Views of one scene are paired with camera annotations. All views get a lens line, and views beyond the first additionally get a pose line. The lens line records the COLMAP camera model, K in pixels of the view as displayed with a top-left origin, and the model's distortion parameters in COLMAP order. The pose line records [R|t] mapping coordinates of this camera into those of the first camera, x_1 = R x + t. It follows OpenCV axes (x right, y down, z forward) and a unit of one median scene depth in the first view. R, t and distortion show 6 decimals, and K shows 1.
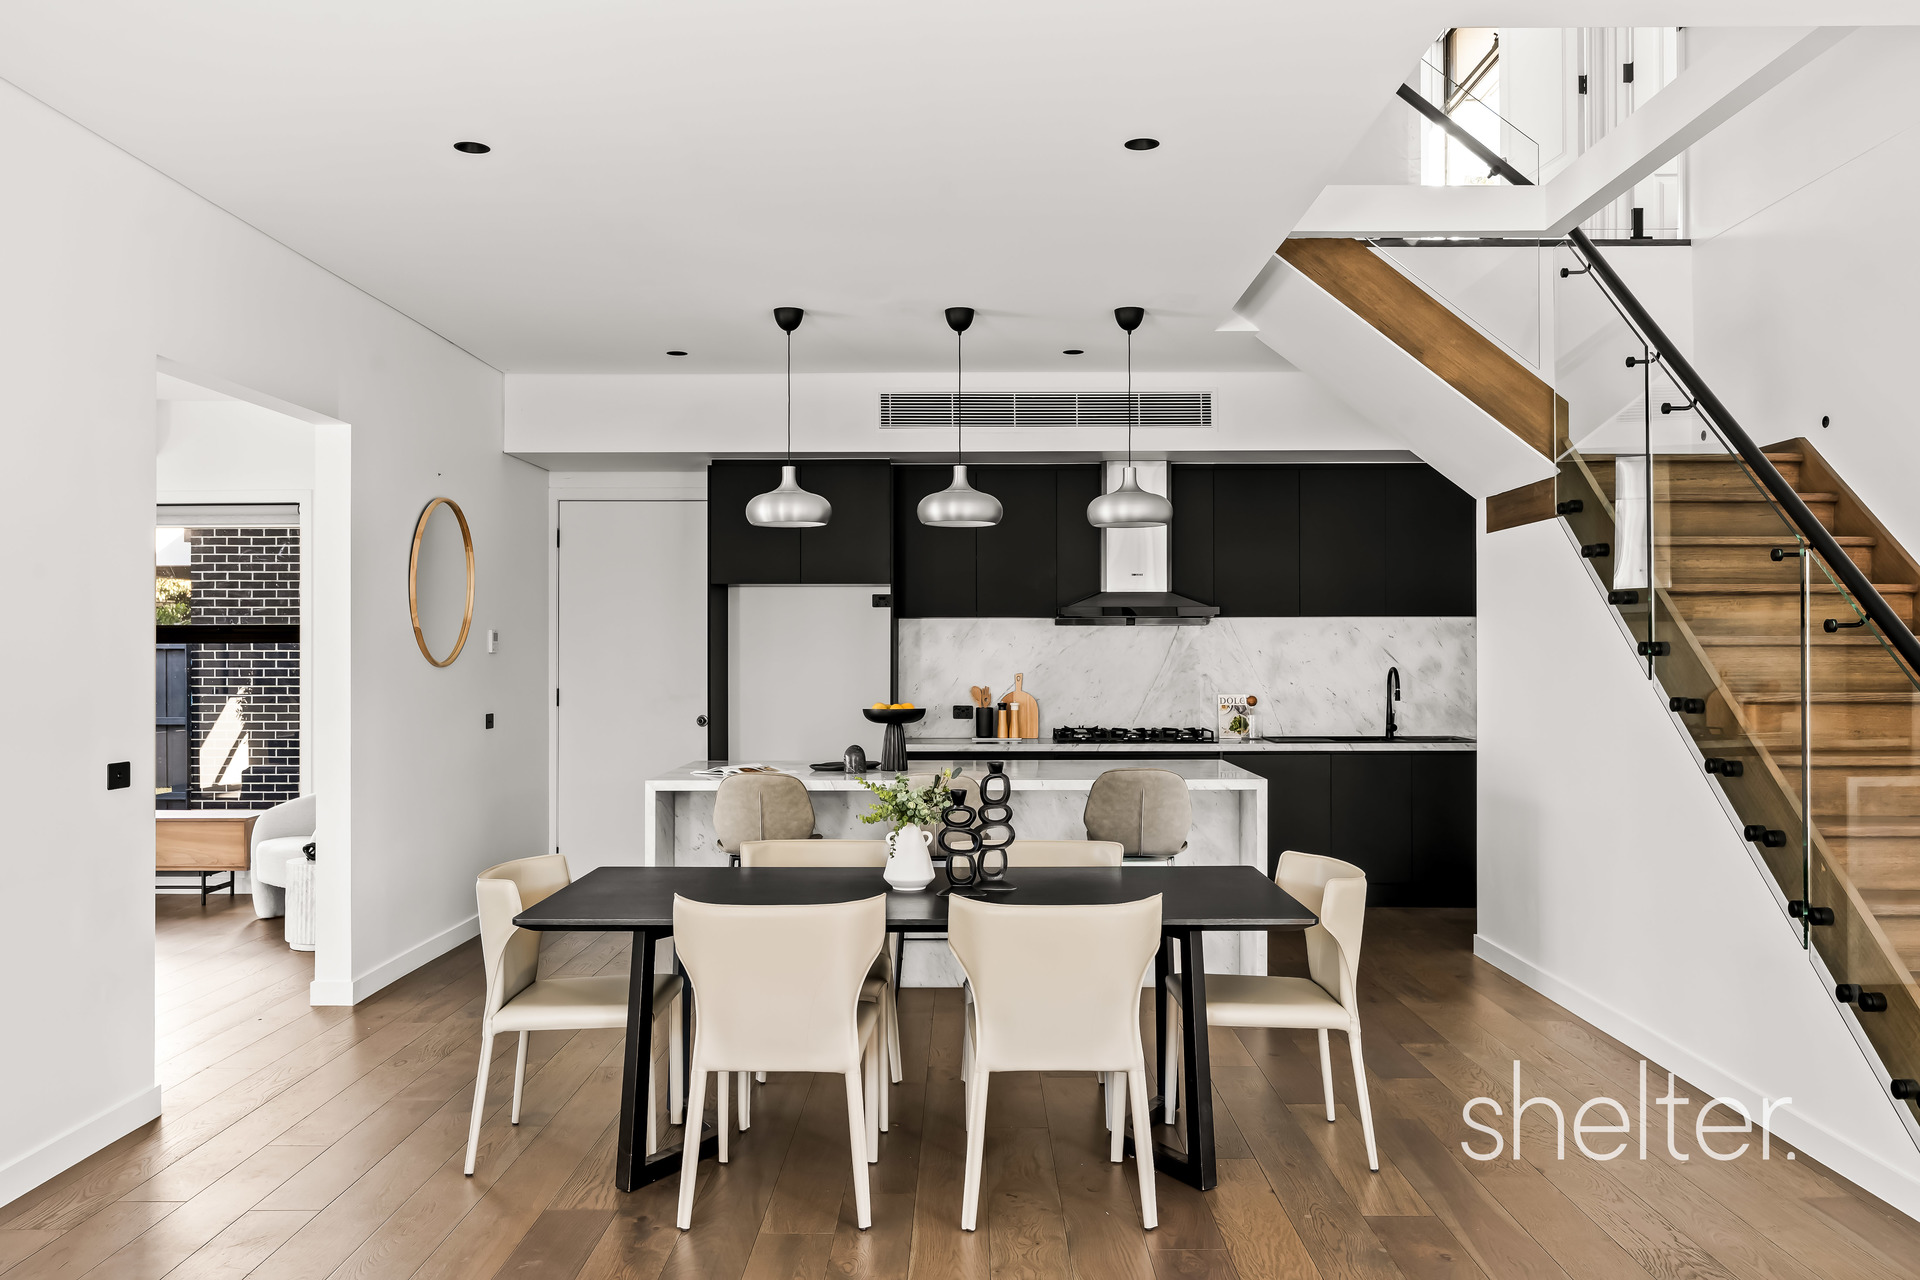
lens RADIAL K [[900.8, 0, 960.0], [0, 900.8, 640.0], [0, 0, 1]] dist [0.000375, 0.000053]
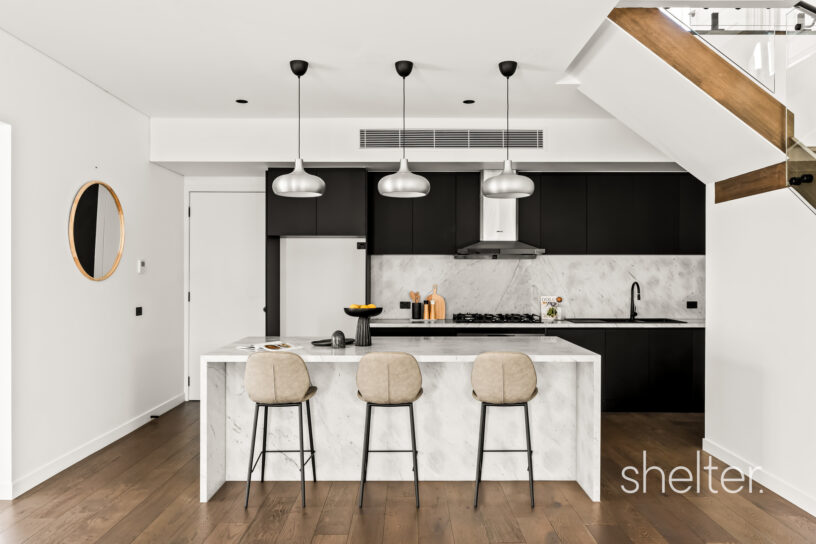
lens RADIAL K [[381.0, 0, 408.0], [0, 381.0, 272.0], [0, 0, 1]] dist [-0.098298, -0.000057]
pose [[0.999935, 0.002492, 0.011082, 0.000379], [-0.002601, 0.999948, 0.009851, 0.003517], [-0.011057, -0.009879, 0.999890, 0.242040]]
